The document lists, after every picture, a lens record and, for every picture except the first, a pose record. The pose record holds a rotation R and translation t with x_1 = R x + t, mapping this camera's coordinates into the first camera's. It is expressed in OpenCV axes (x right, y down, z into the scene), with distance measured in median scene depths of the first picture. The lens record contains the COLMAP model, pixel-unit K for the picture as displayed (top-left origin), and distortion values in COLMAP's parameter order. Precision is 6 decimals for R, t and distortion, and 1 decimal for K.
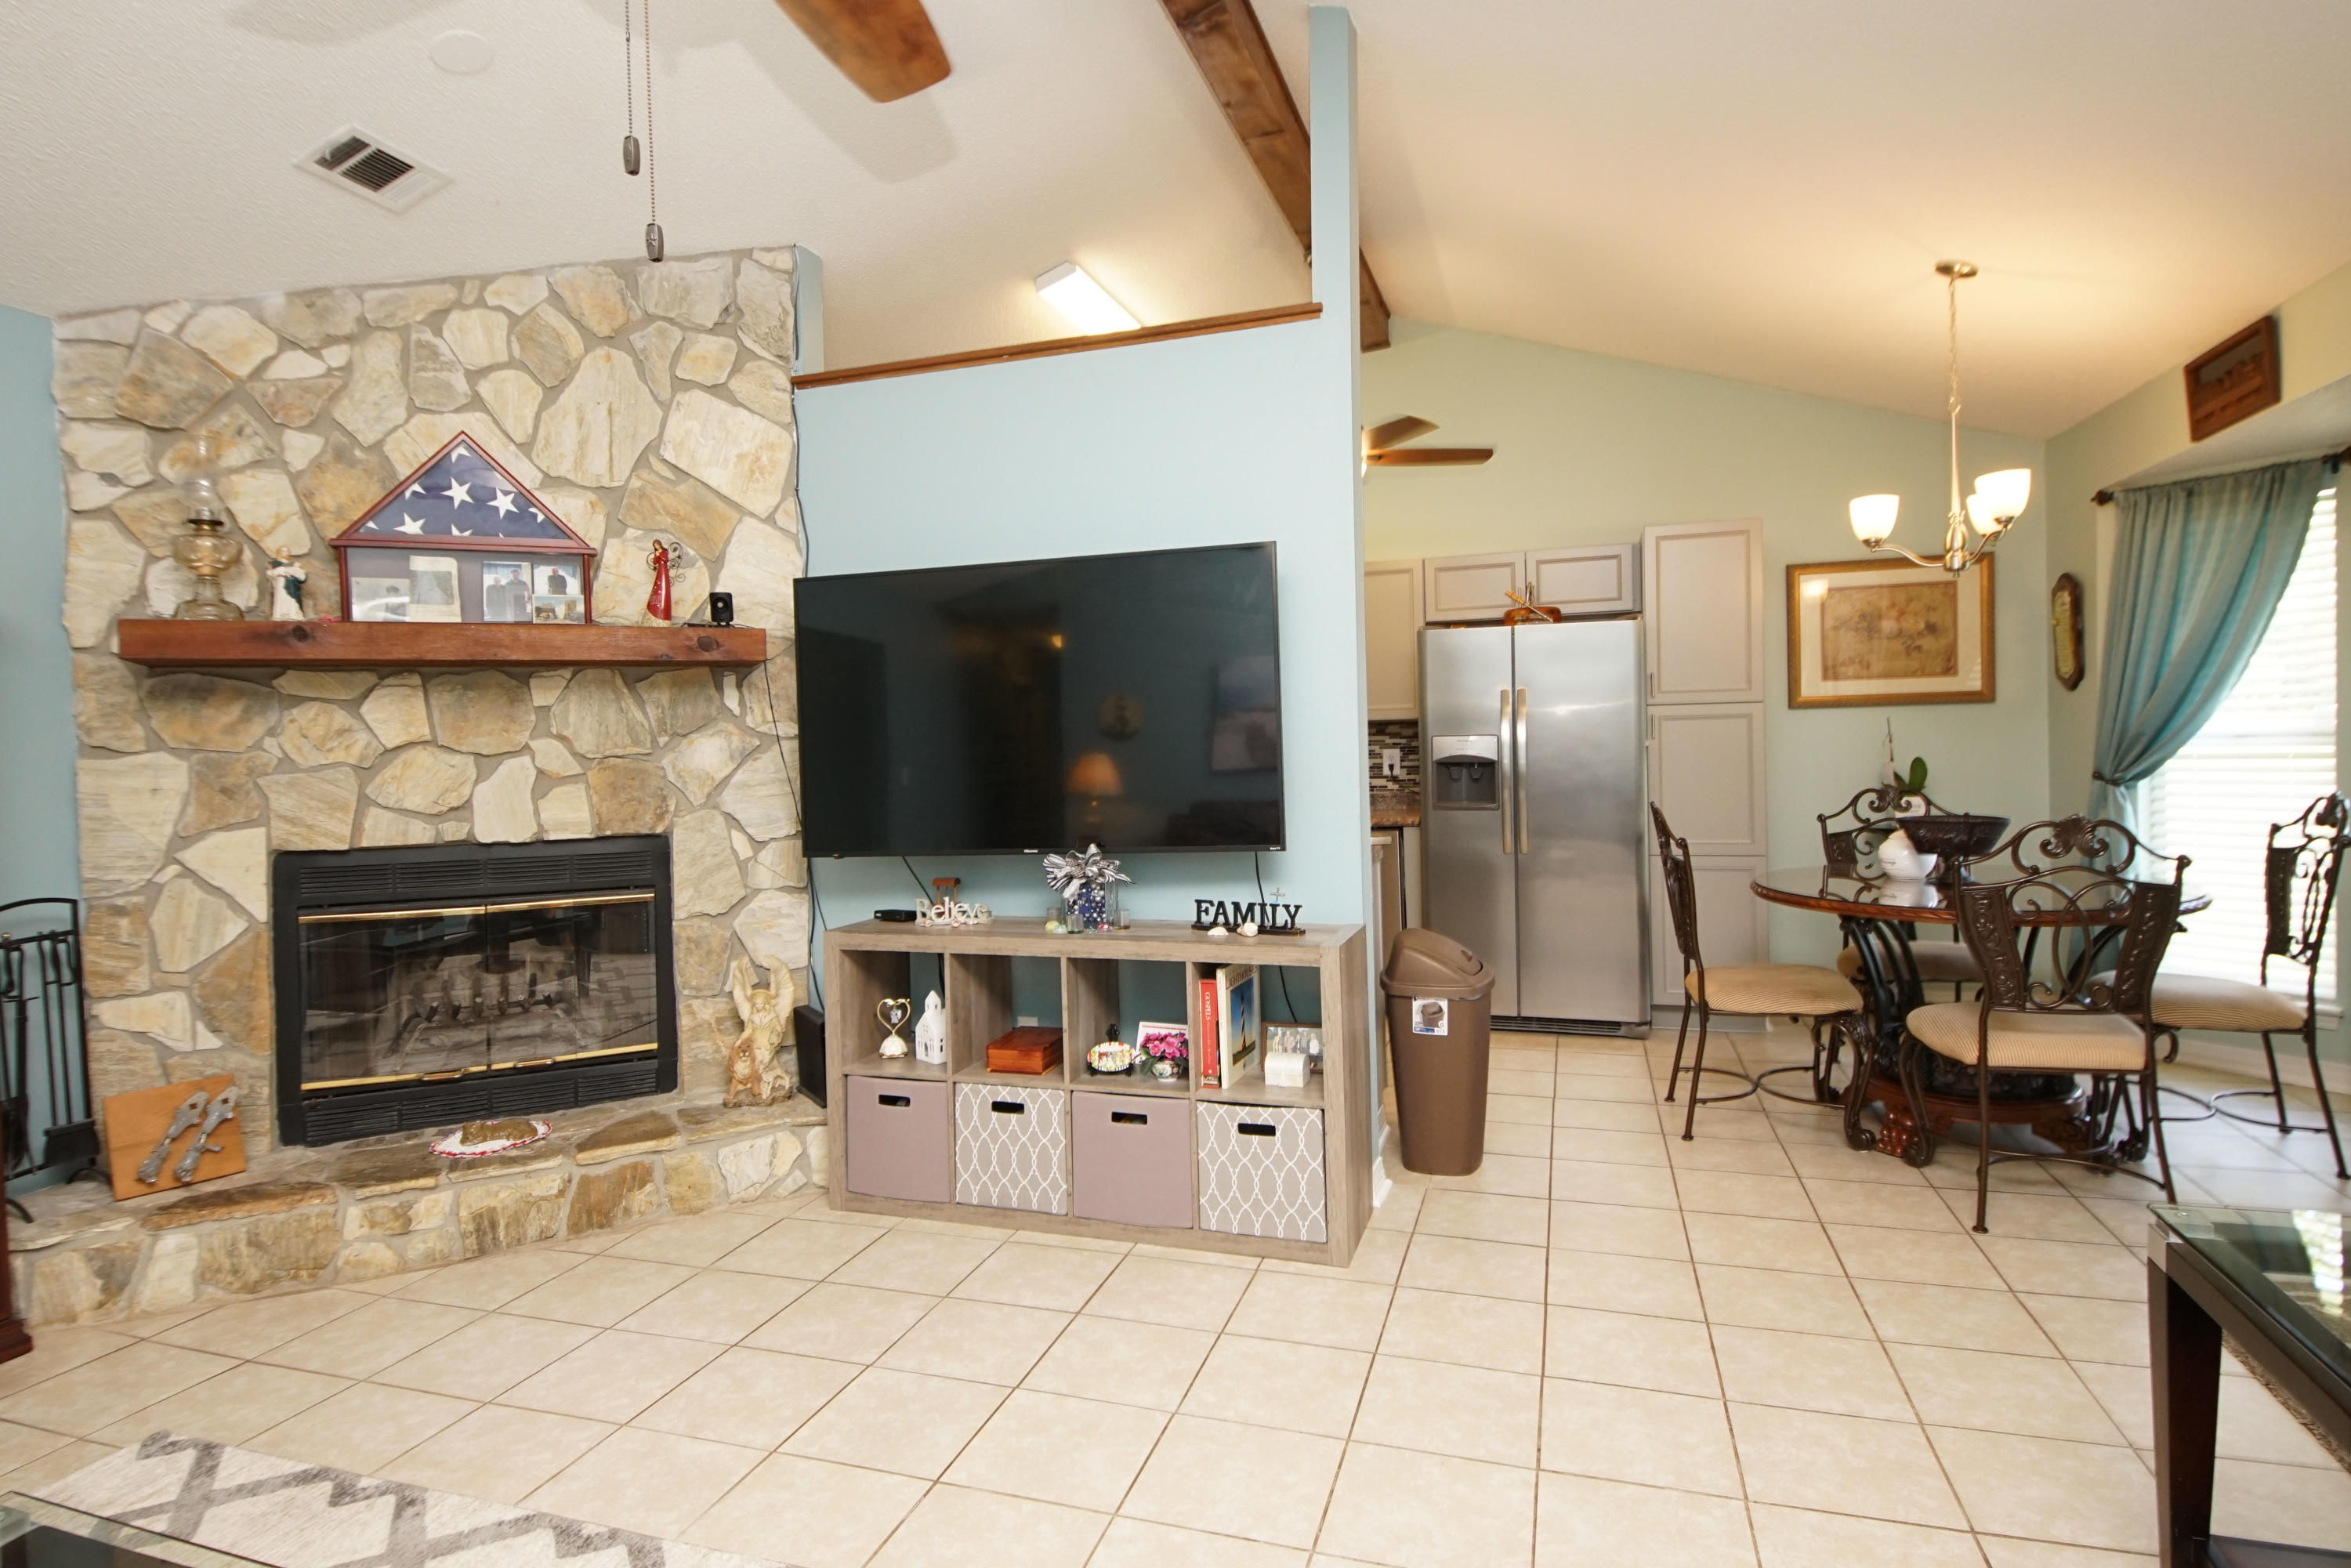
lens RADIAL K [[1259.3, 0, 1160.8], [0, 1259.3, 763.0], [0, 0, 1]] dist [0.029113, -0.028607]
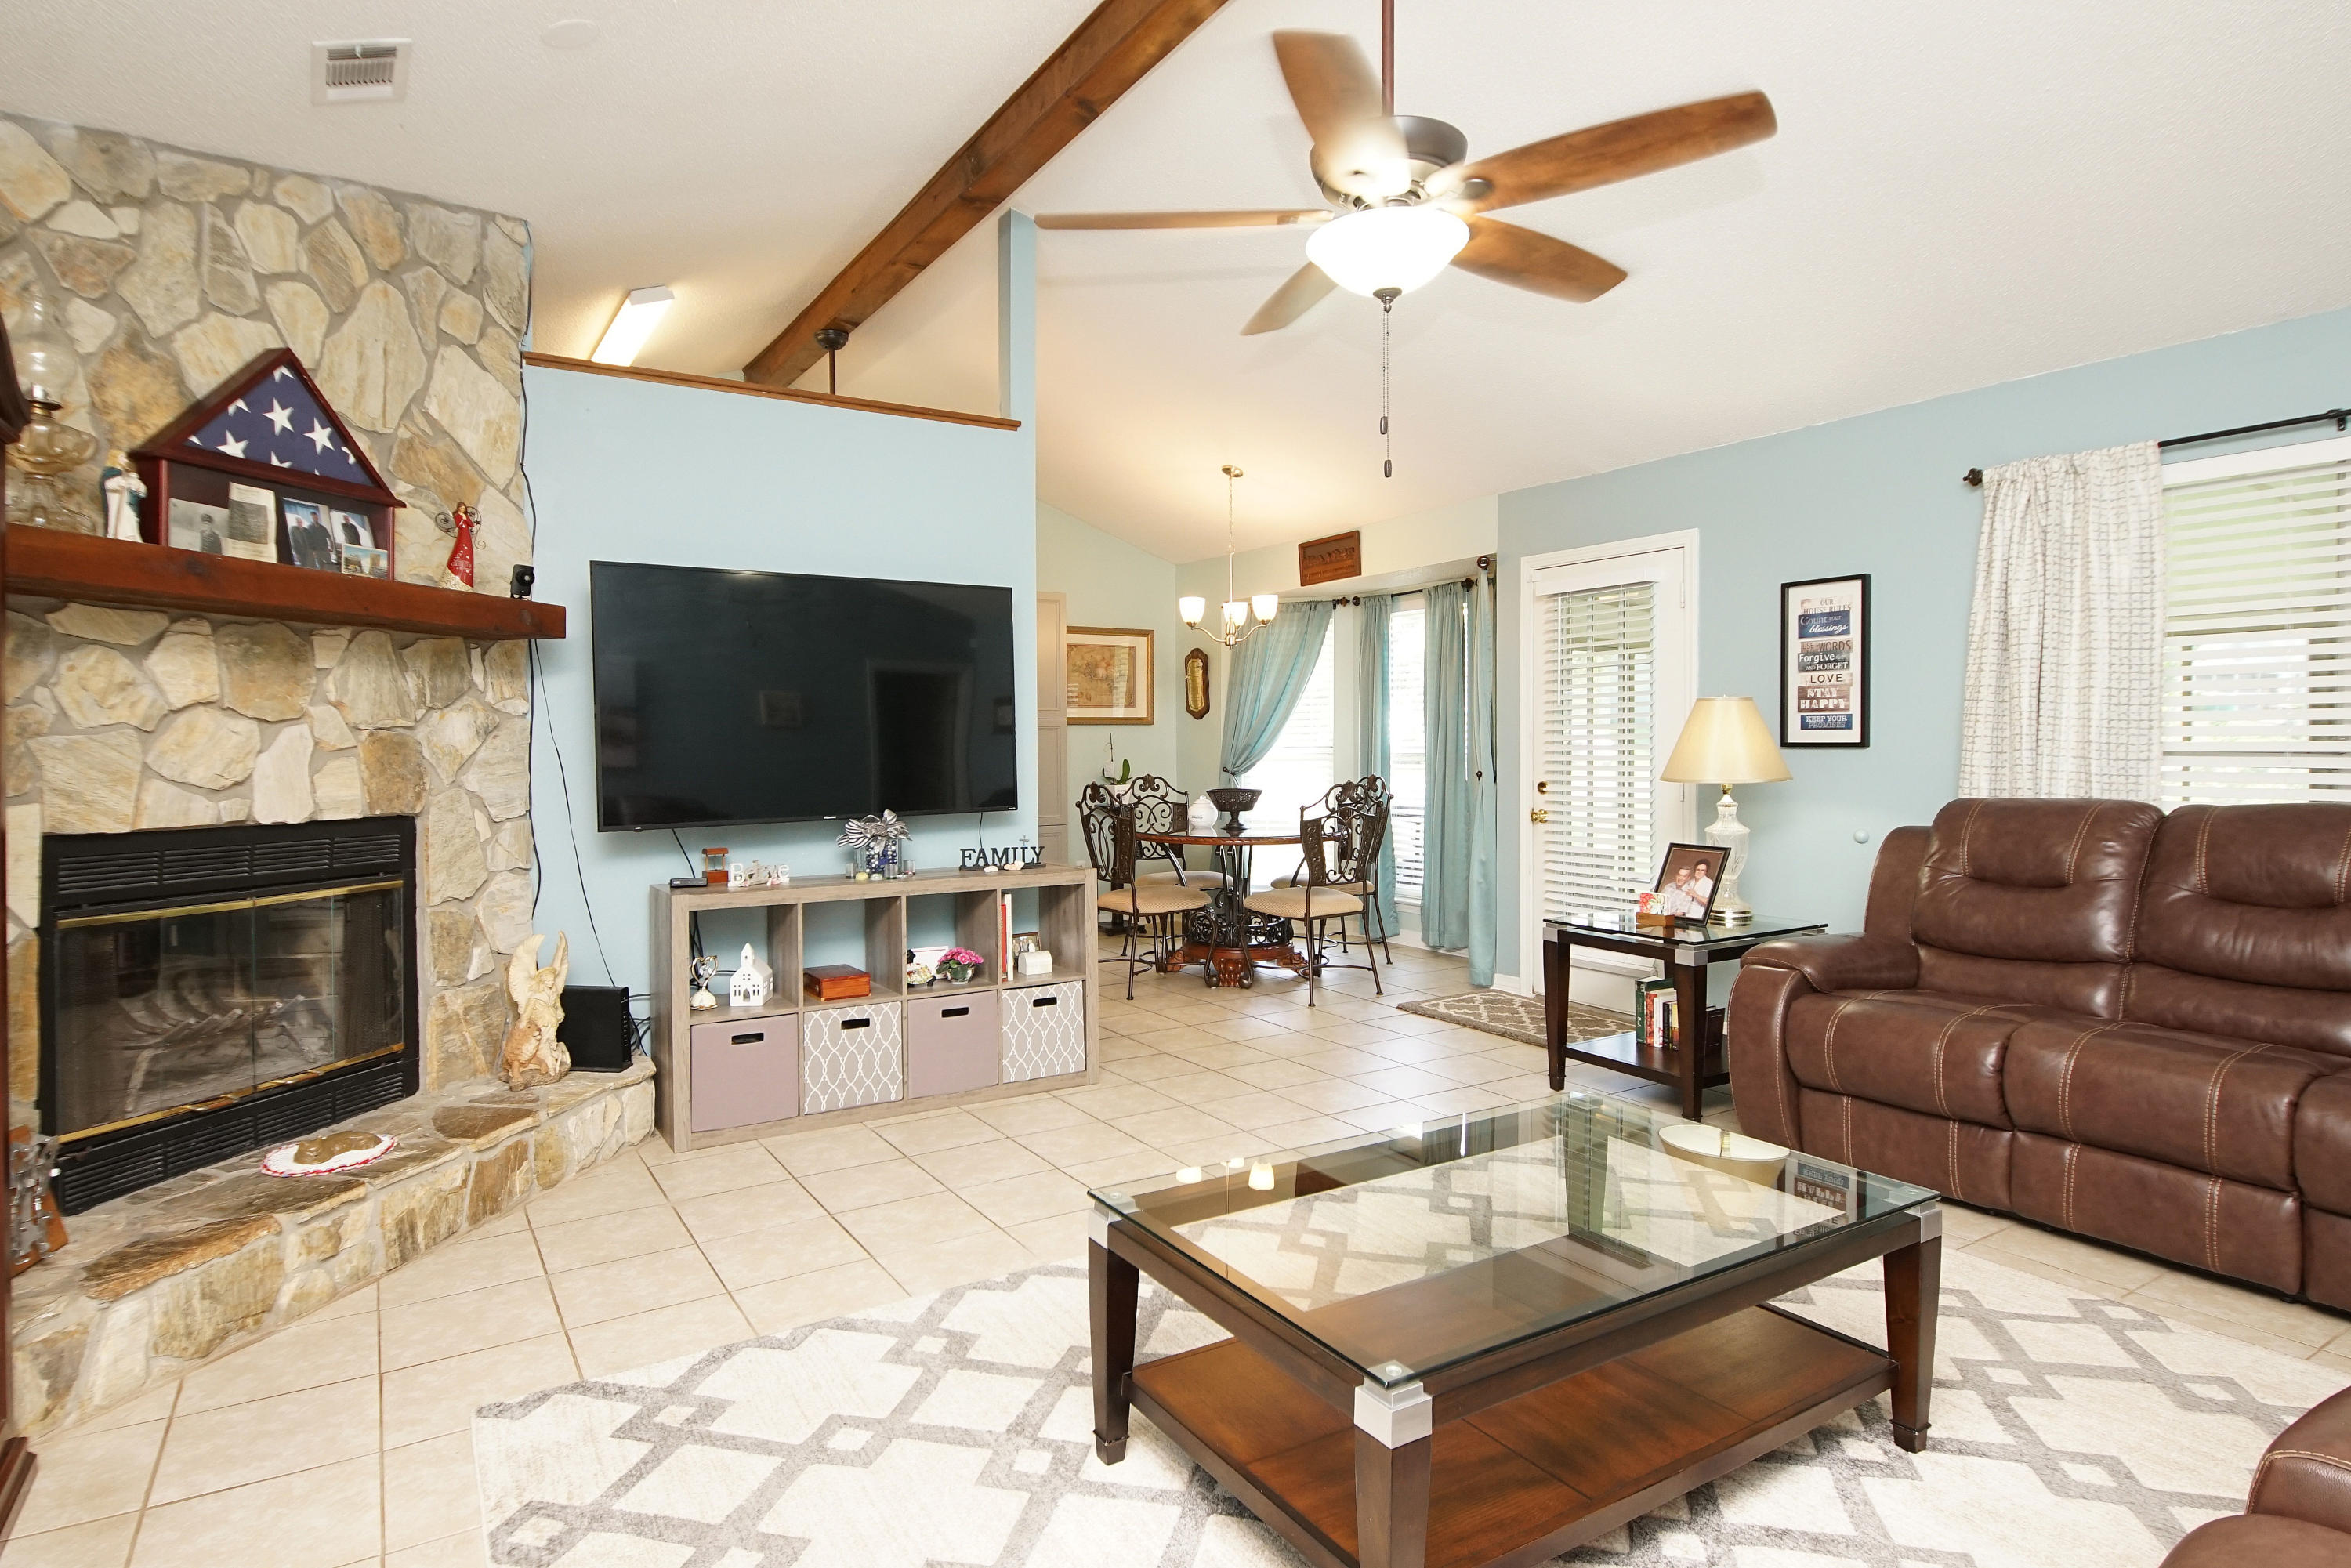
lens RADIAL K [[1259.3, 0, 1160.6], [0, 1259.3, 761.8], [0, 0, 1]] dist [0.029113, -0.028607]
pose [[0.641773, 0.011942, 0.766802, -0.776688], [0.003697, 0.999819, -0.018666, 0.038216], [-0.766886, 0.014814, 0.641613, -0.014196]]
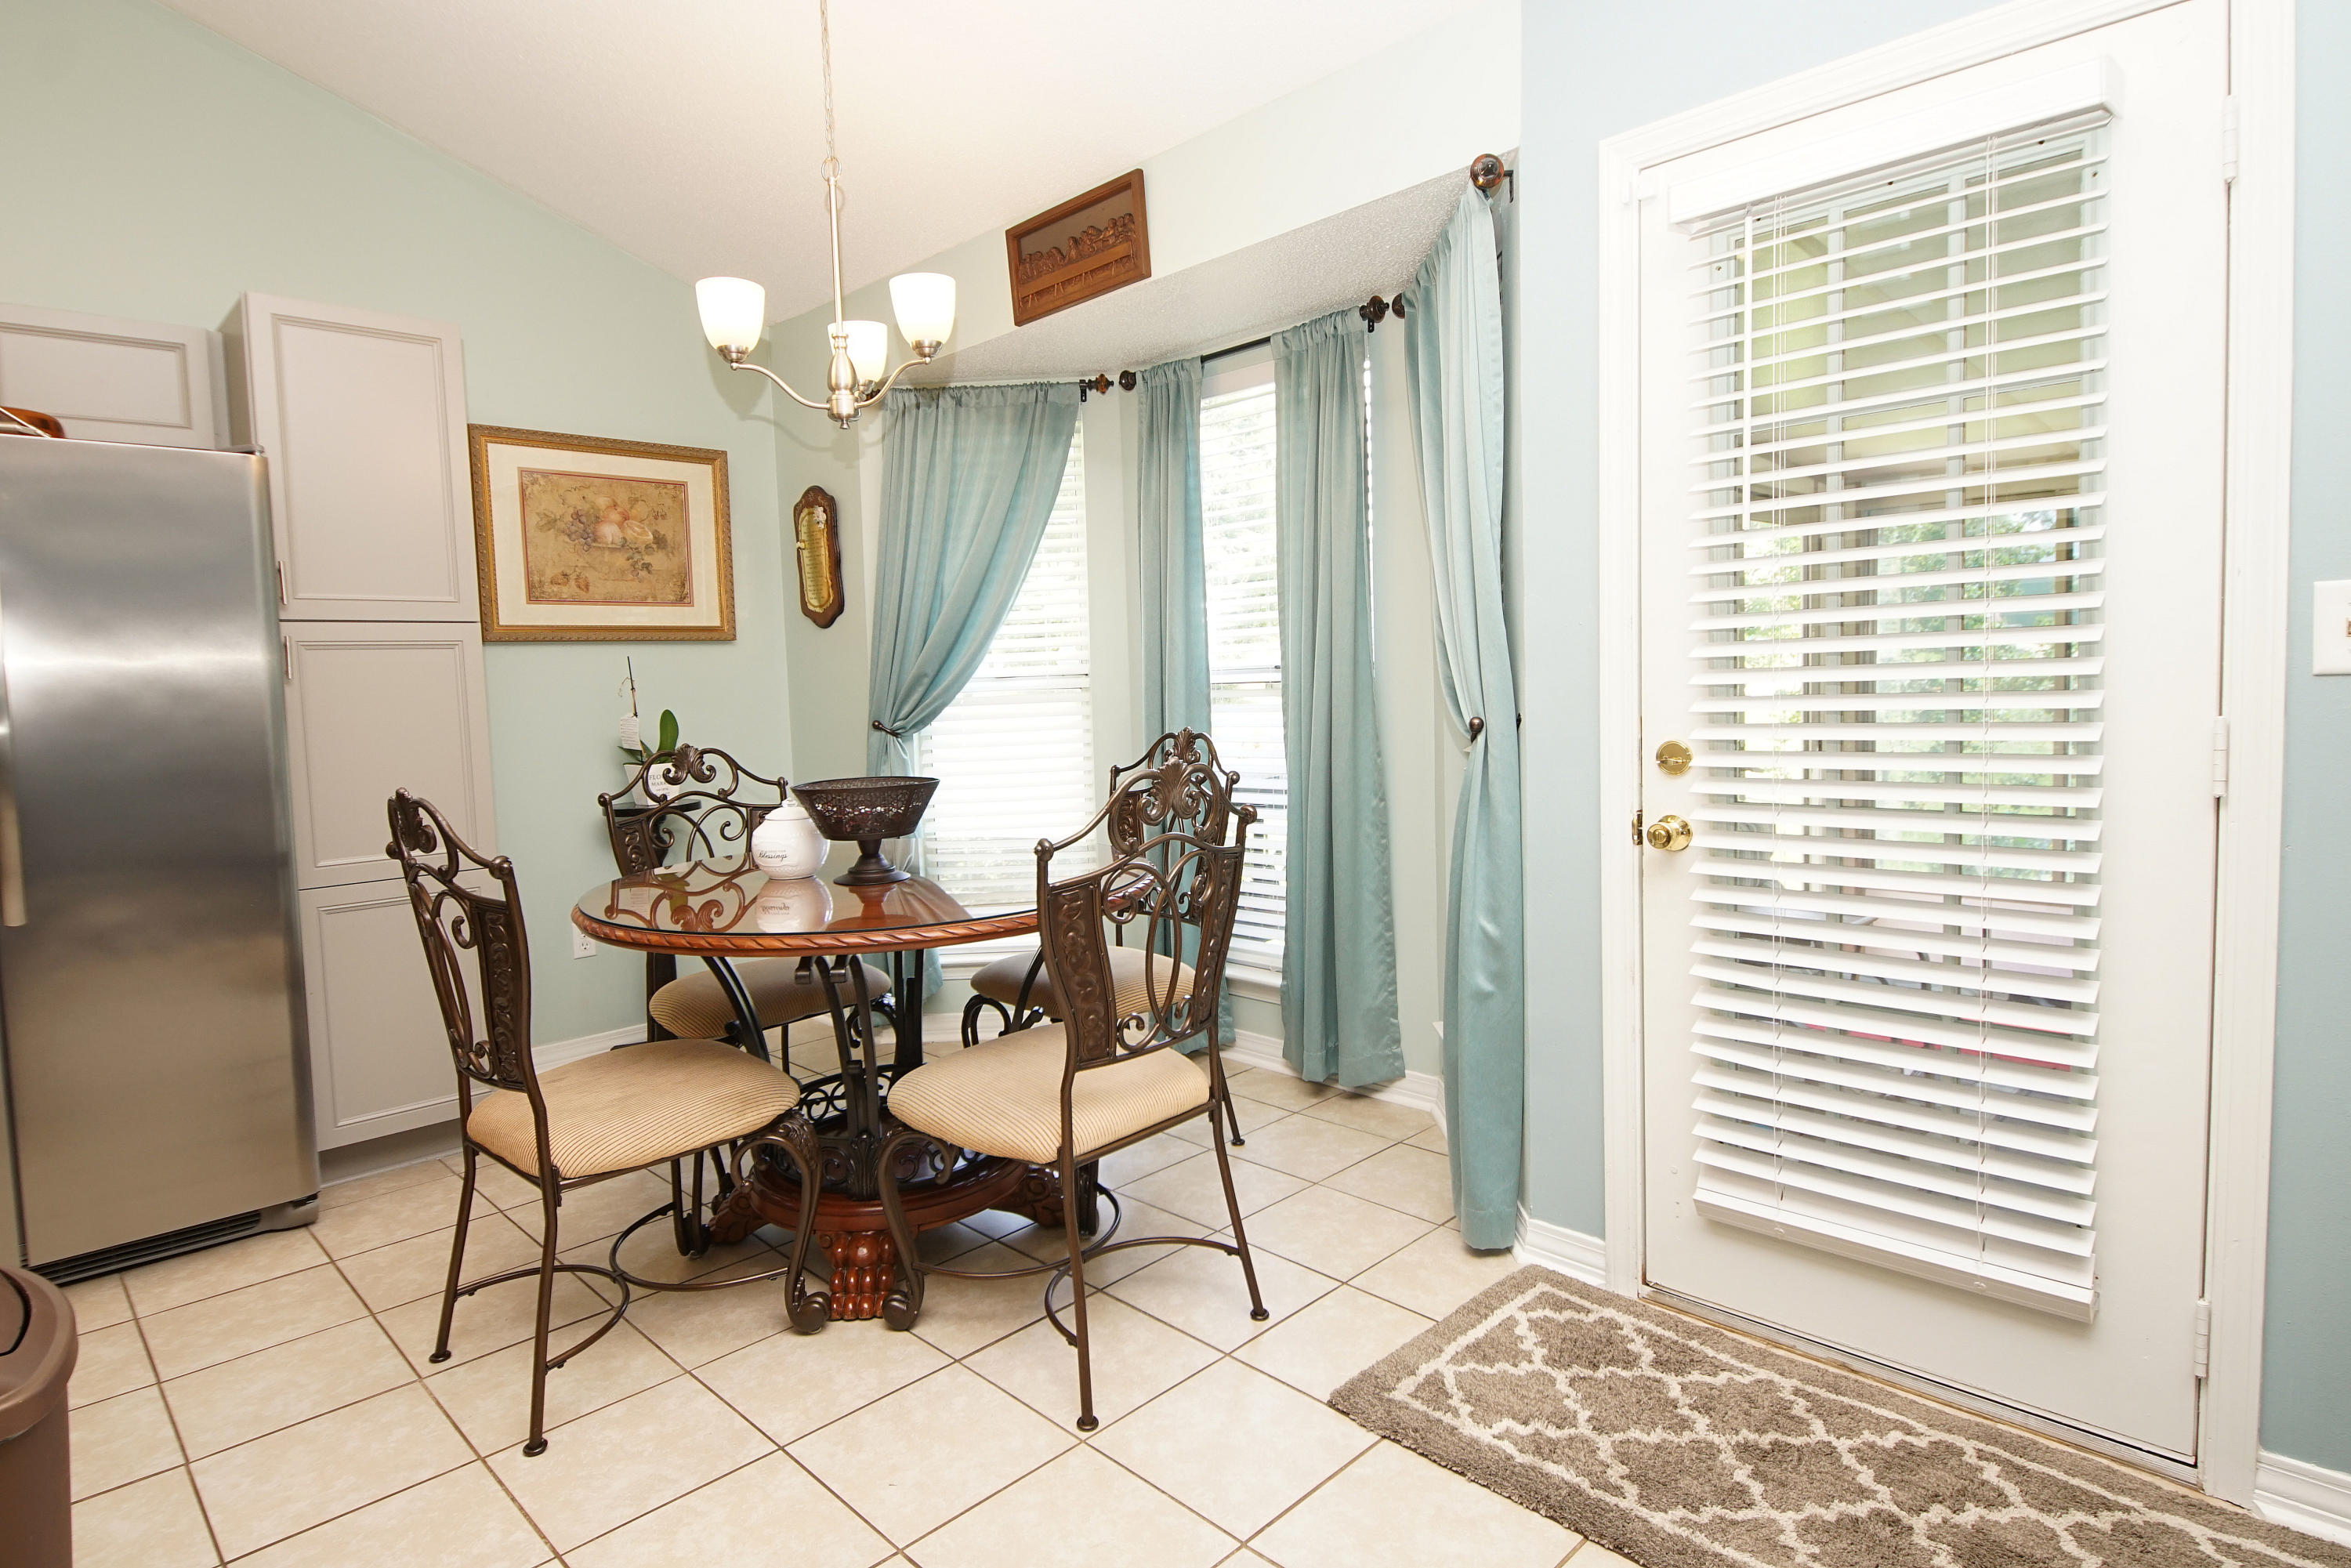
lens RADIAL K [[1259.3, 0, 1153.3], [0, 1259.3, 763.8], [0, 0, 1]] dist [0.029113, -0.028607]
pose [[0.463731, -0.047691, 0.884691, 0.101190], [0.036673, 0.998728, 0.034615, 0.016075], [-0.885216, 0.016392, 0.464890, 0.574534]]
